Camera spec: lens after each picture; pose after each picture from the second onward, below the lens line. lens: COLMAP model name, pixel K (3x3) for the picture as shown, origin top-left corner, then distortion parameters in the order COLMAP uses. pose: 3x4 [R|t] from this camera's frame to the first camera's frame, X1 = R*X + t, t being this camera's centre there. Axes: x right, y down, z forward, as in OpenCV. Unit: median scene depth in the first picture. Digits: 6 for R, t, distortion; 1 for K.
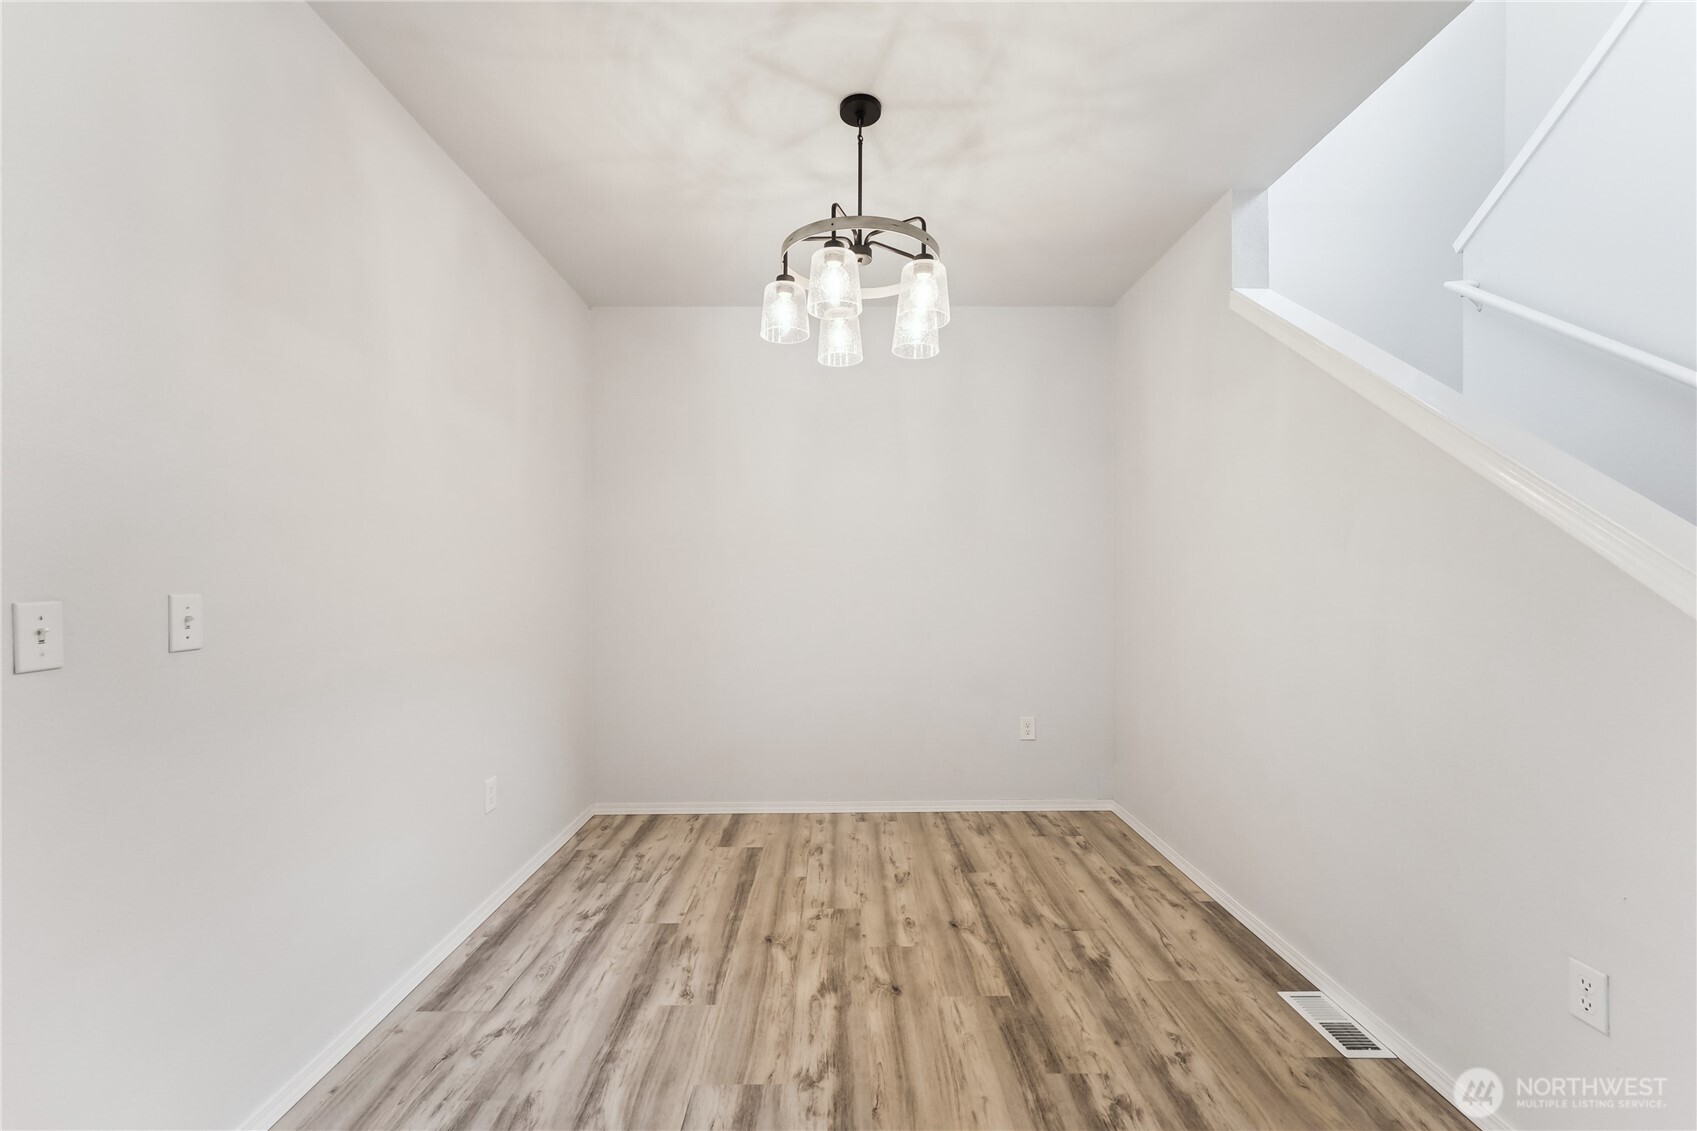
lens RADIAL K [[695.9, 0, 849.3], [0, 695.9, 579.7], [0, 0, 1]] dist [0.001701, 0.000198]
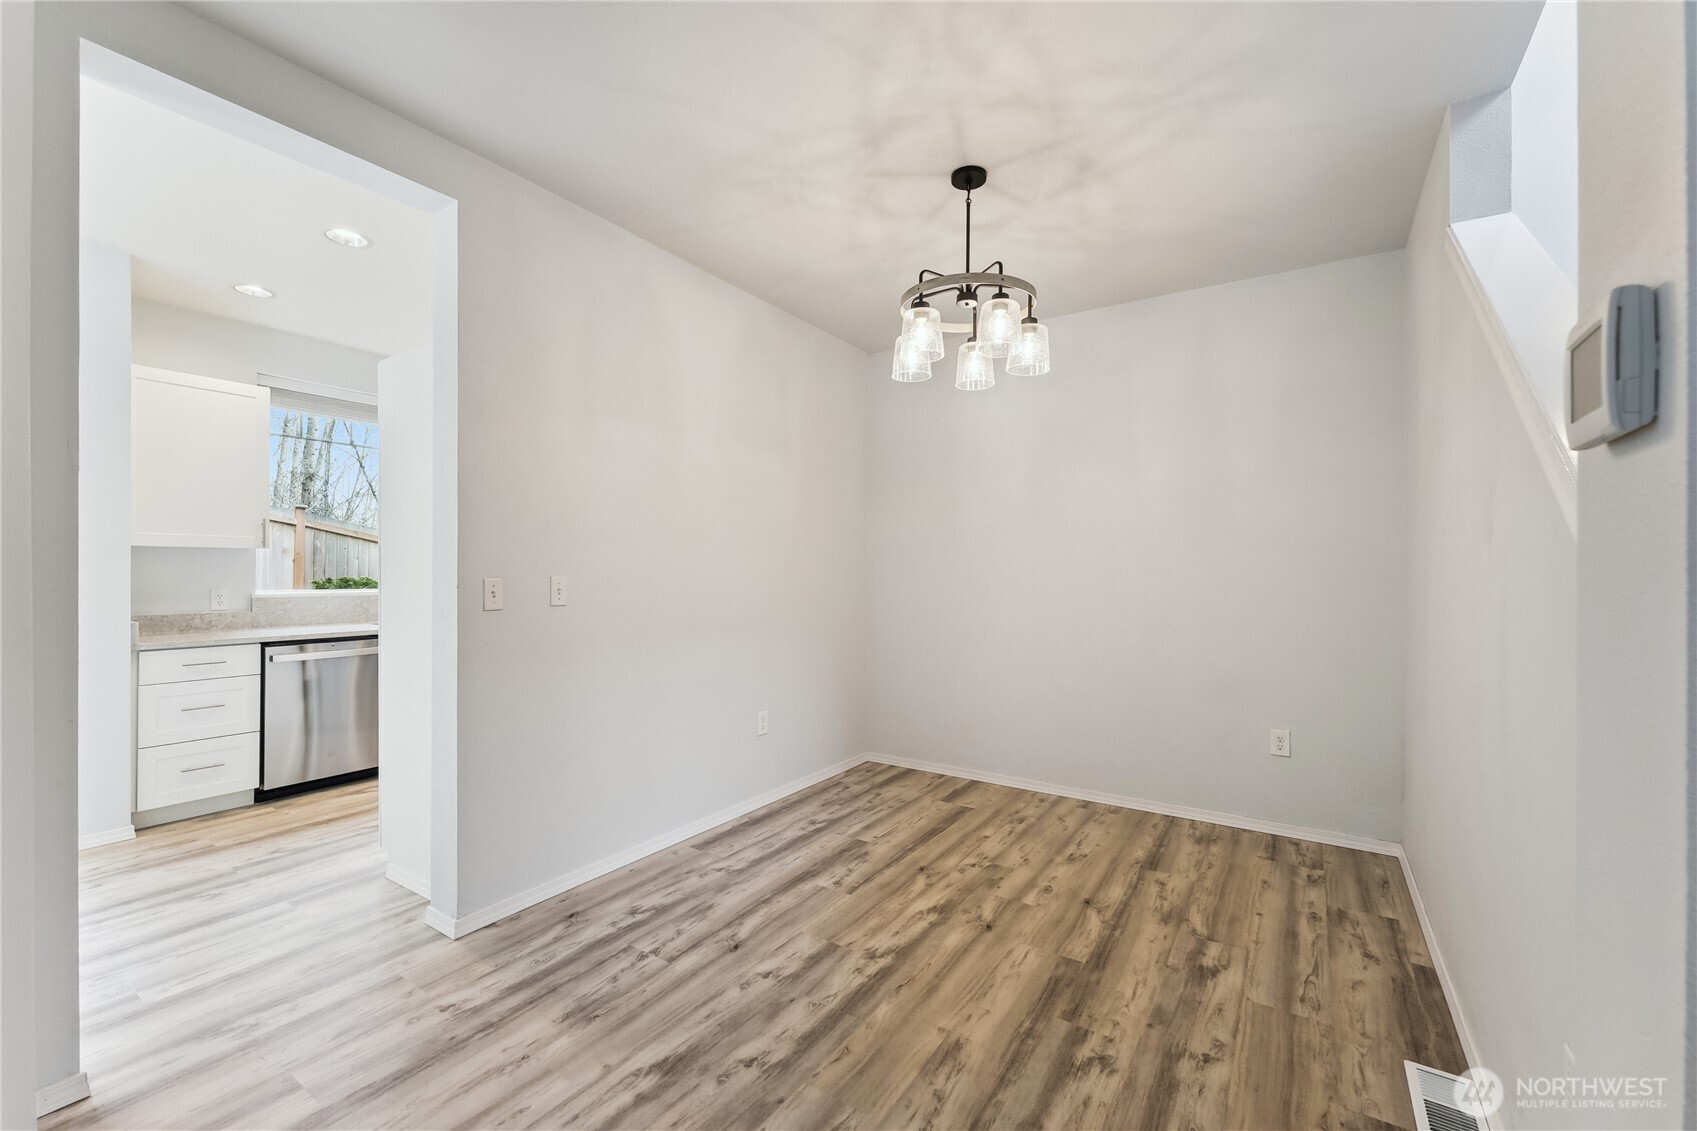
lens RADIAL K [[695.9, 0, 849.0], [0, 695.9, 569.4], [0, 0, 1]] dist [0.001701, 0.000198]
pose [[0.829025, 0.006188, -0.559178, 0.473761], [-0.010982, 0.999926, -0.005216, 0.002793], [0.559104, 0.010465, 0.829031, -0.085992]]
